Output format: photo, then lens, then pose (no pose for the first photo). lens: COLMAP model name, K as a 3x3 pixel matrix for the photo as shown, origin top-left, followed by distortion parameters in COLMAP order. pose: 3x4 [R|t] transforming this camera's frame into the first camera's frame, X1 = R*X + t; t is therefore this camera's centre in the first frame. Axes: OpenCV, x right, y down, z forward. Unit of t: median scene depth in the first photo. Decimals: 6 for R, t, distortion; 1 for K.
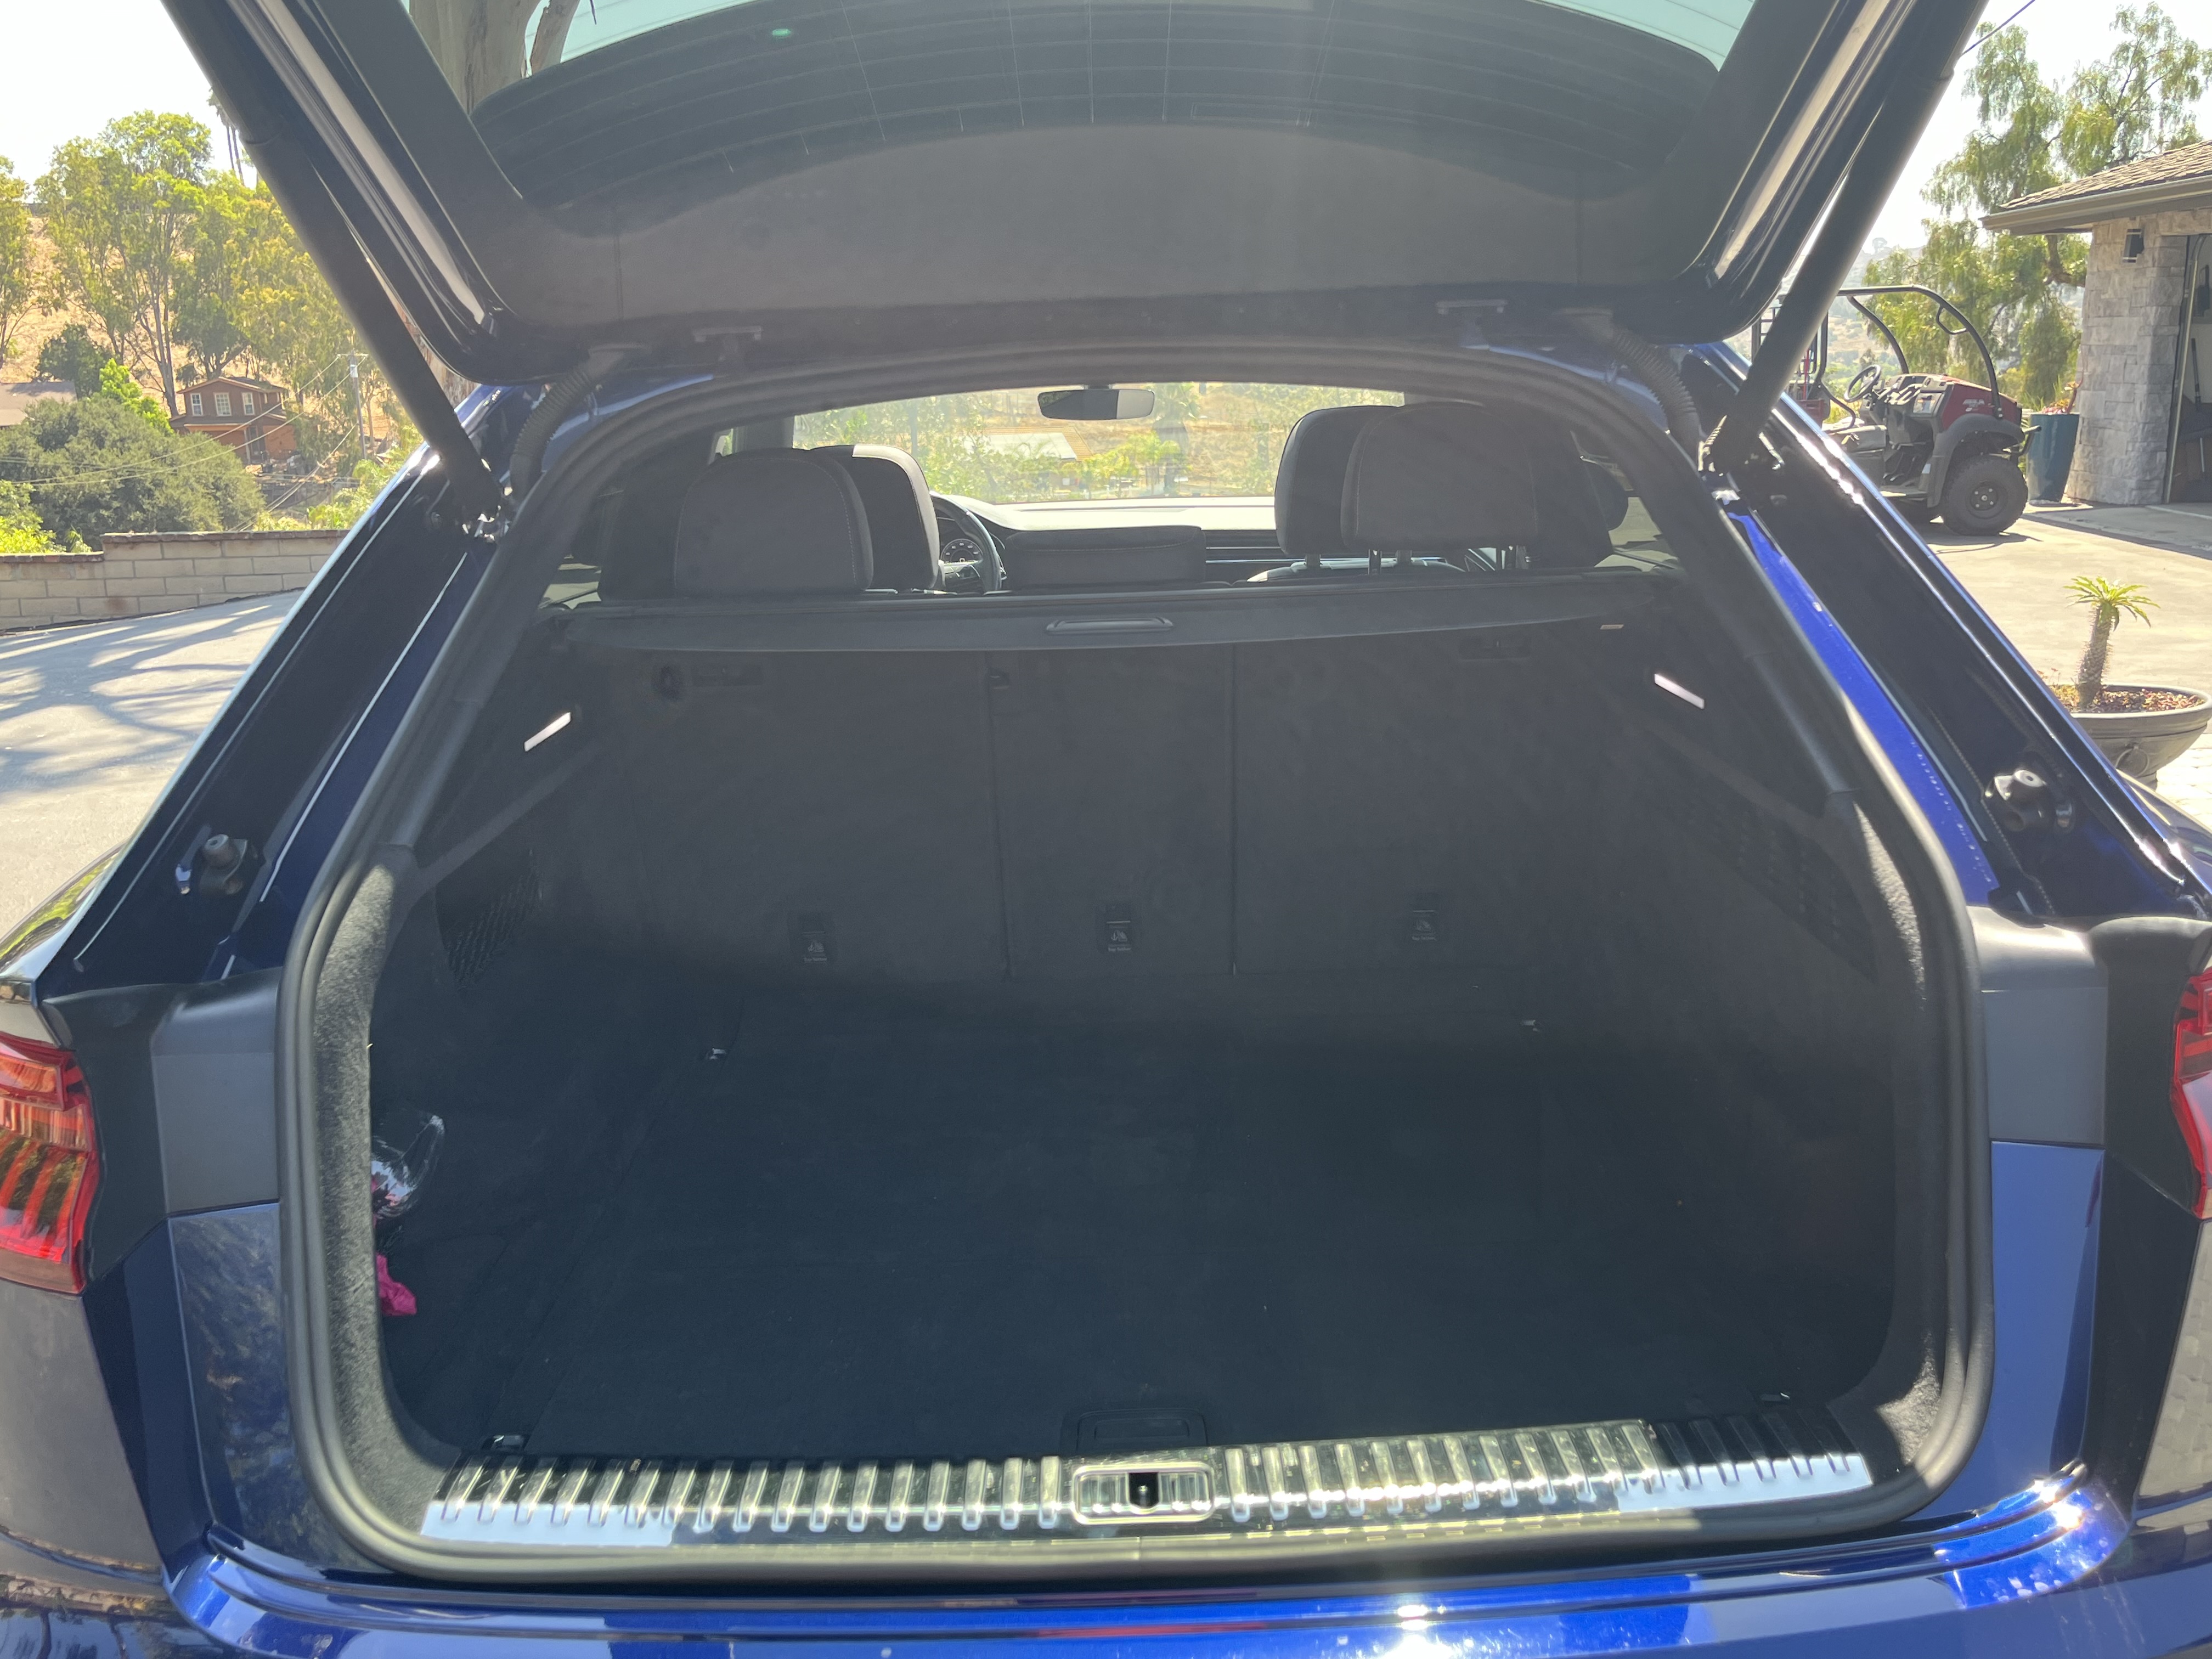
lens RADIAL K [[1928.3, 0, 1085.3], [0, 1928.3, 843.3], [0, 0, 1]] dist [0.055617, -0.077675]
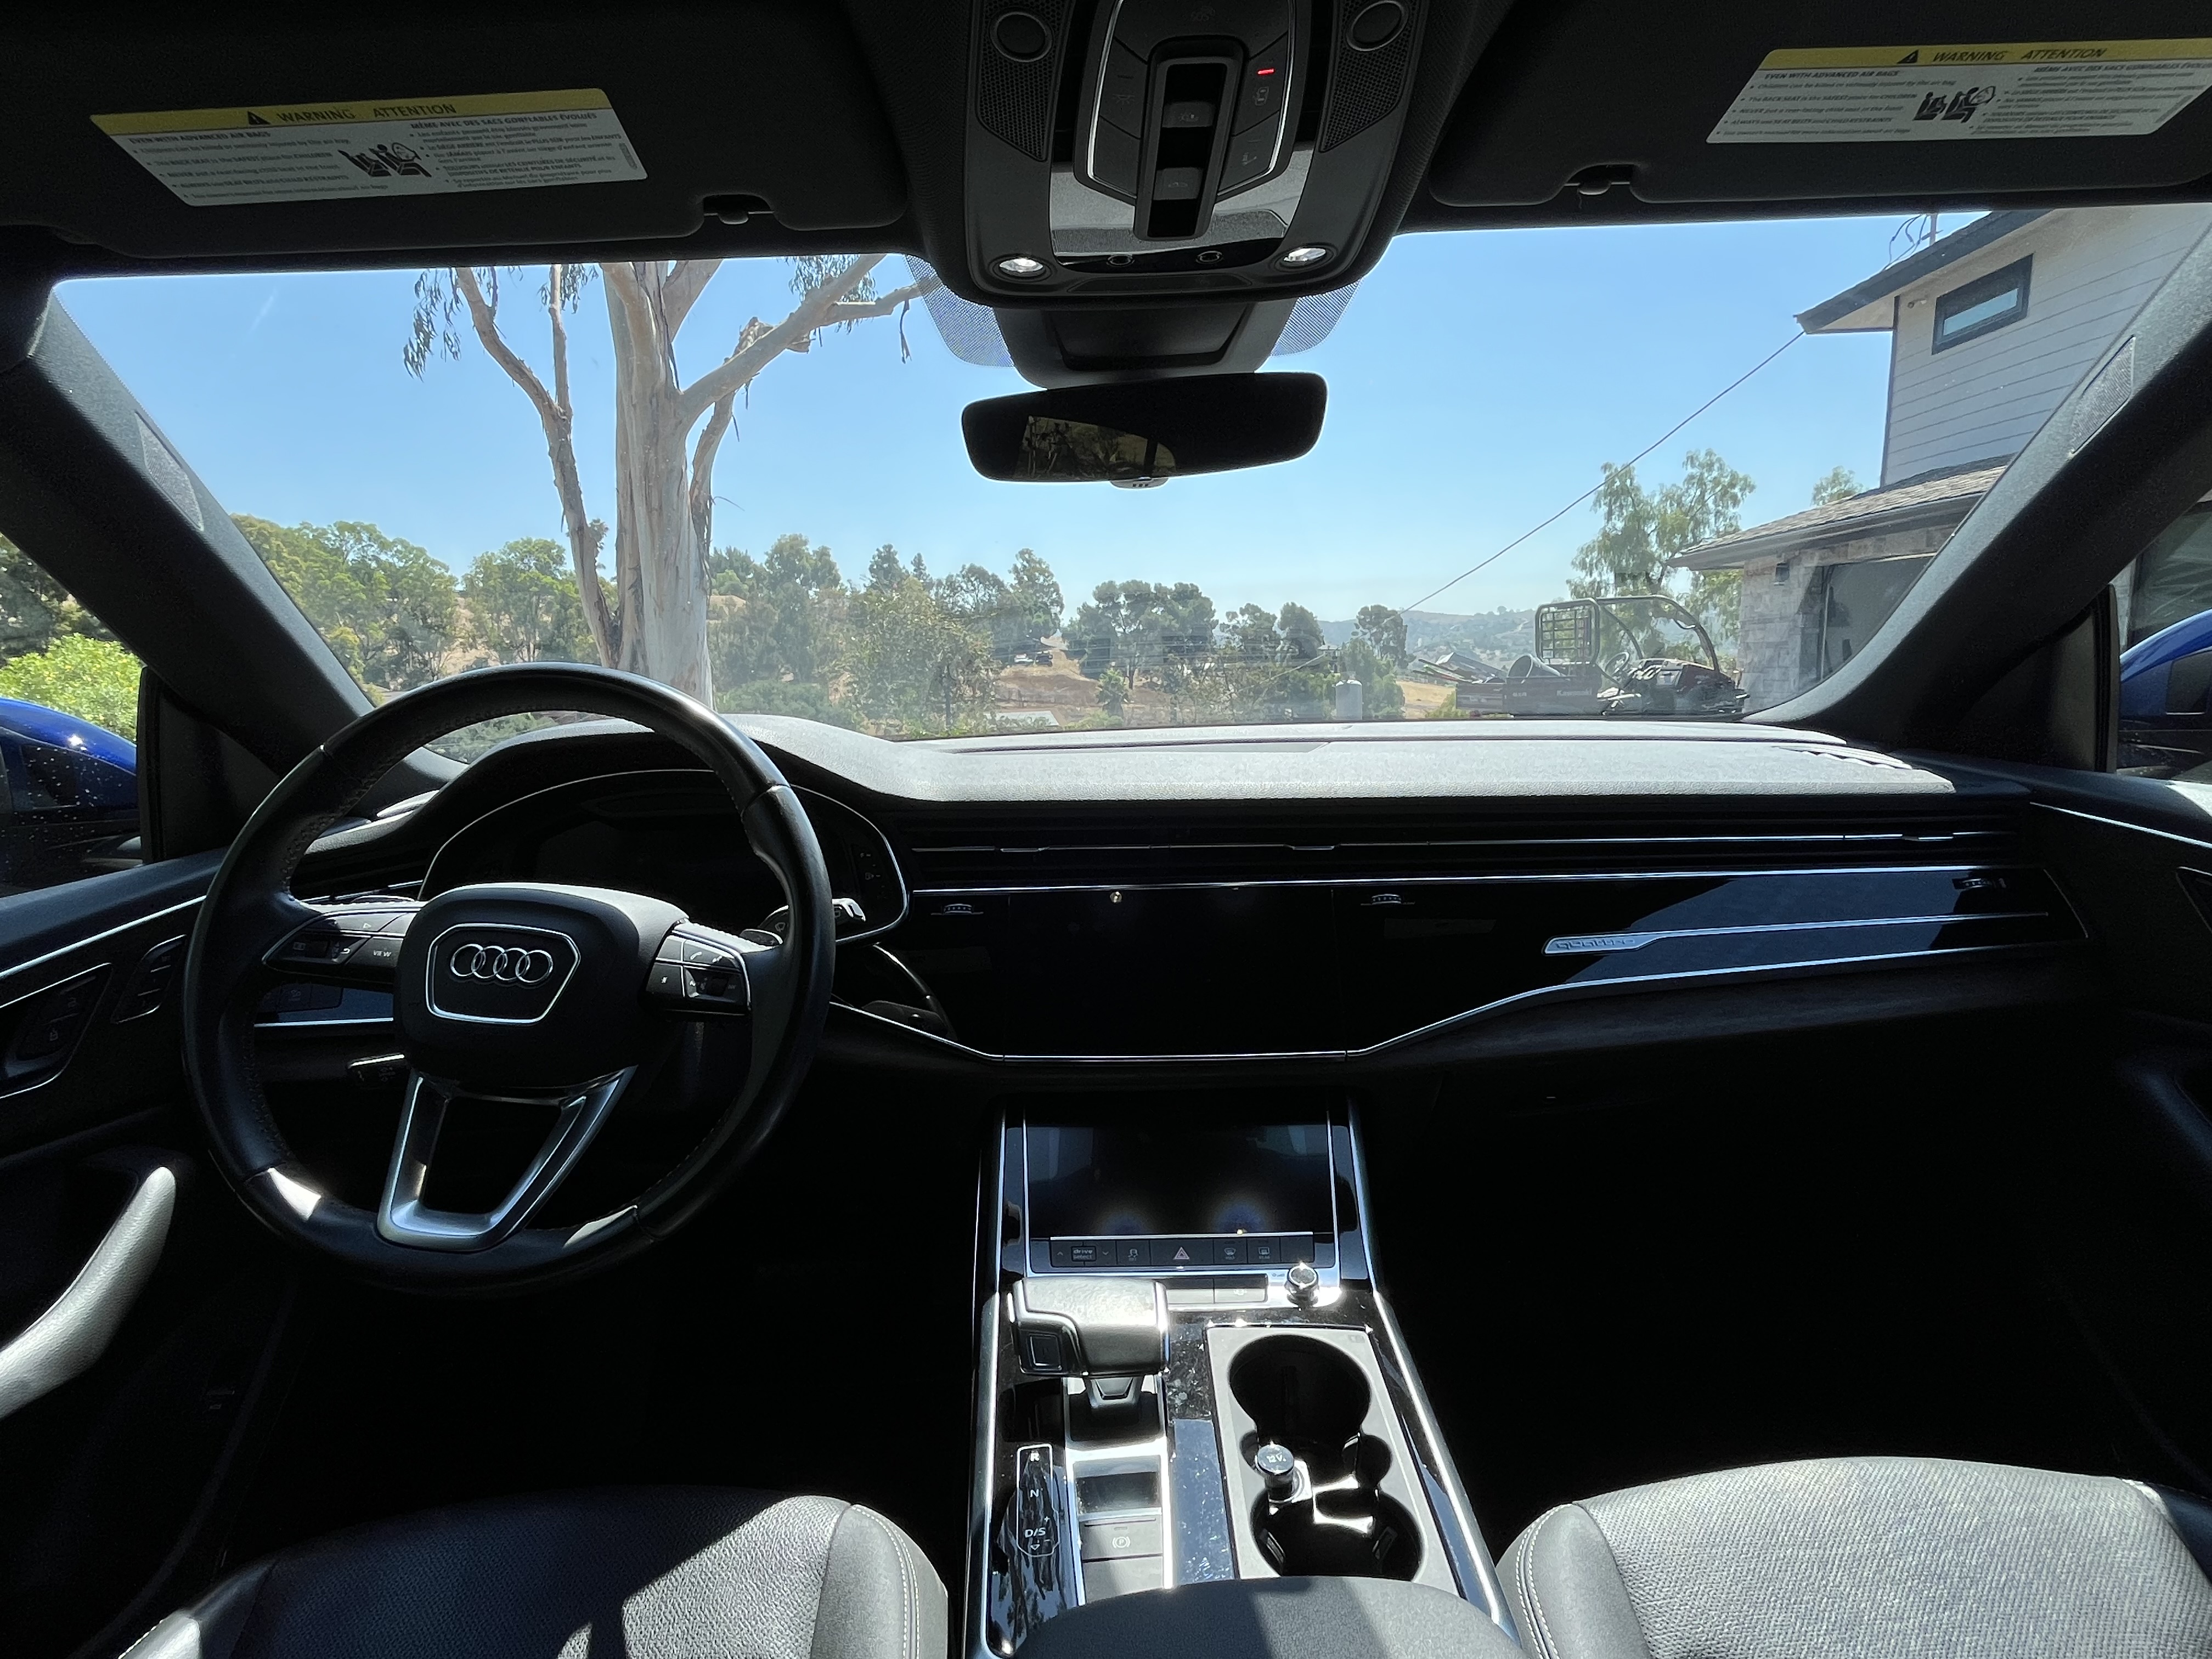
lens RADIAL K [[1099.2, 0, 1088.1], [0, 1099.2, 830.1], [0, 0, 1]] dist [0.000633, -0.000278]
pose [[0.999738, -0.009430, 0.020870, -0.001464], [0.011548, 0.994527, -0.103841, -0.018877], [-0.019776, 0.104054, 0.994375, 0.110223]]
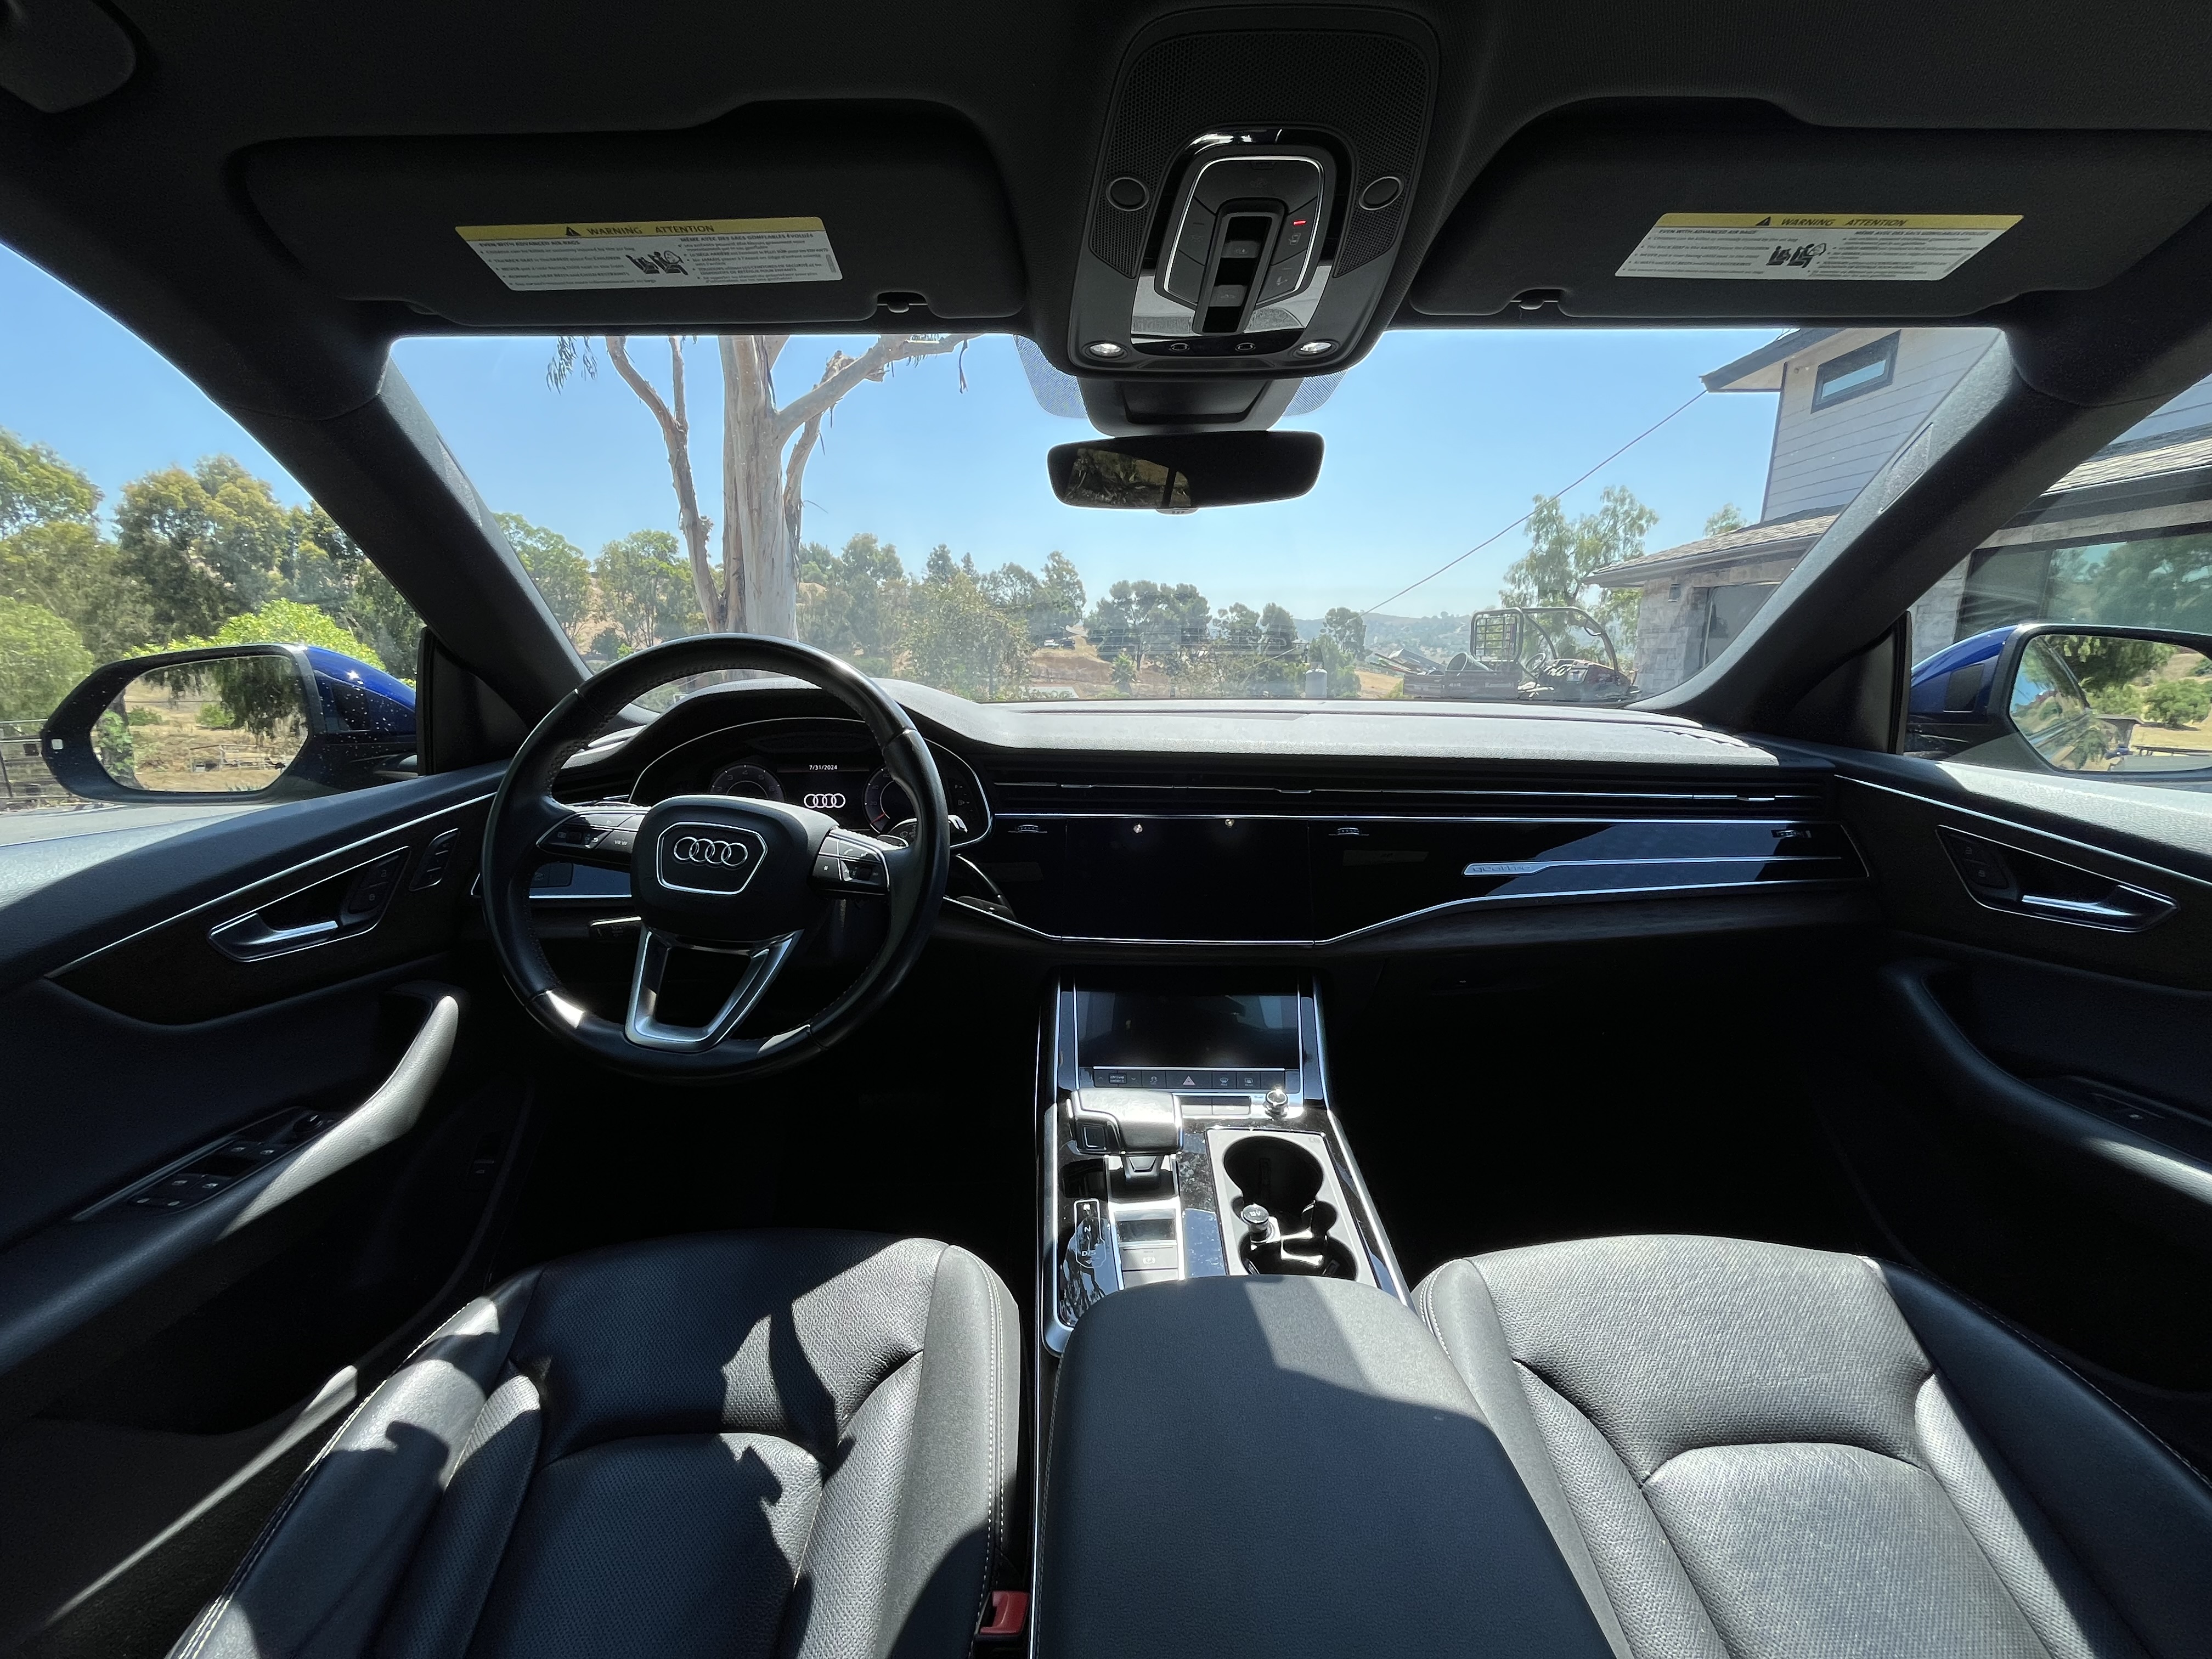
lens RADIAL K [[889.0, 0, 1095.6], [0, 889.0, 834.7], [0, 0, 1]] dist [0.000036, 0.000213]
pose [[0.999609, 0.021535, 0.017837, -0.002365], [-0.020659, 0.998637, -0.047921, -0.018274], [-0.018845, 0.047533, 0.998692, 0.108170]]
